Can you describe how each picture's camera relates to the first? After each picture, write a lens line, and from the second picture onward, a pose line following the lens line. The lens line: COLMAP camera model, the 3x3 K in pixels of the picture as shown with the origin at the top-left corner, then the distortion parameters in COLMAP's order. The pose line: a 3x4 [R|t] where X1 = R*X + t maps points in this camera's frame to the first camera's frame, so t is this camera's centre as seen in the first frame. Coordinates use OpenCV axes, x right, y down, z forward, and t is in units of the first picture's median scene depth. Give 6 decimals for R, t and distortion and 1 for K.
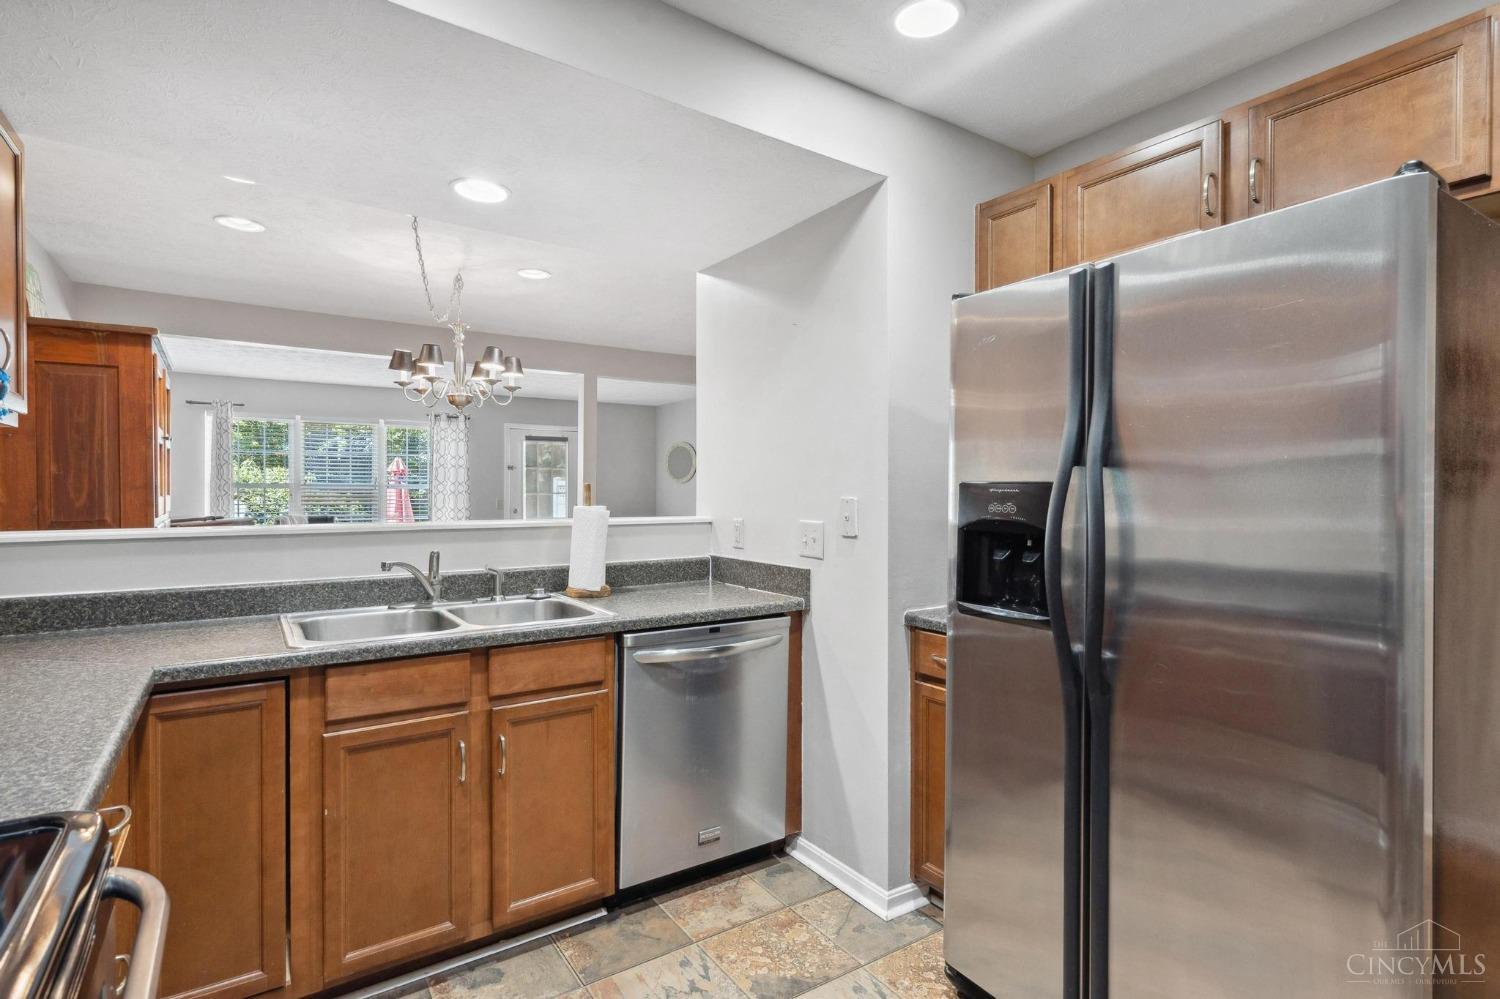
lens RADIAL K [[741.1, 0, 753.8], [0, 741.1, 495.4], [0, 0, 1]] dist [-0.001971, -0.000355]
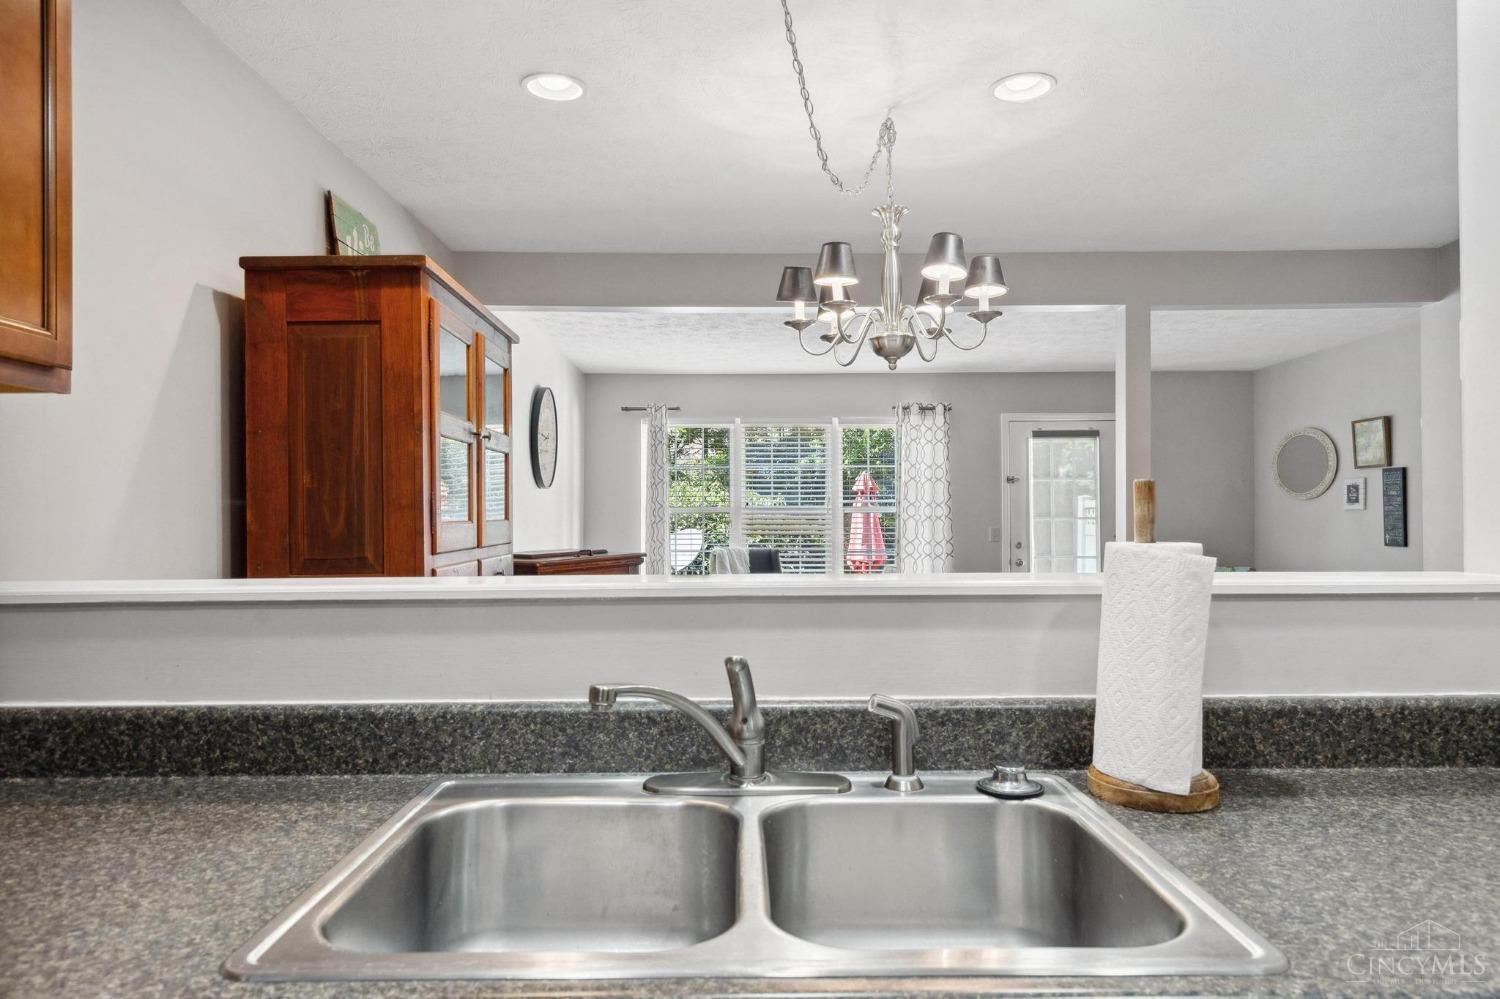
lens RADIAL K [[989.7, 0, 753.3], [0, 989.7, 501.7], [0, 0, 1]] dist [0.017847, 0.000235]
pose [[0.834365, -0.013914, -0.551037, -0.109121], [0.001998, 0.999751, -0.022219, 0.004476], [0.551209, 0.017438, 0.834185, 0.457772]]
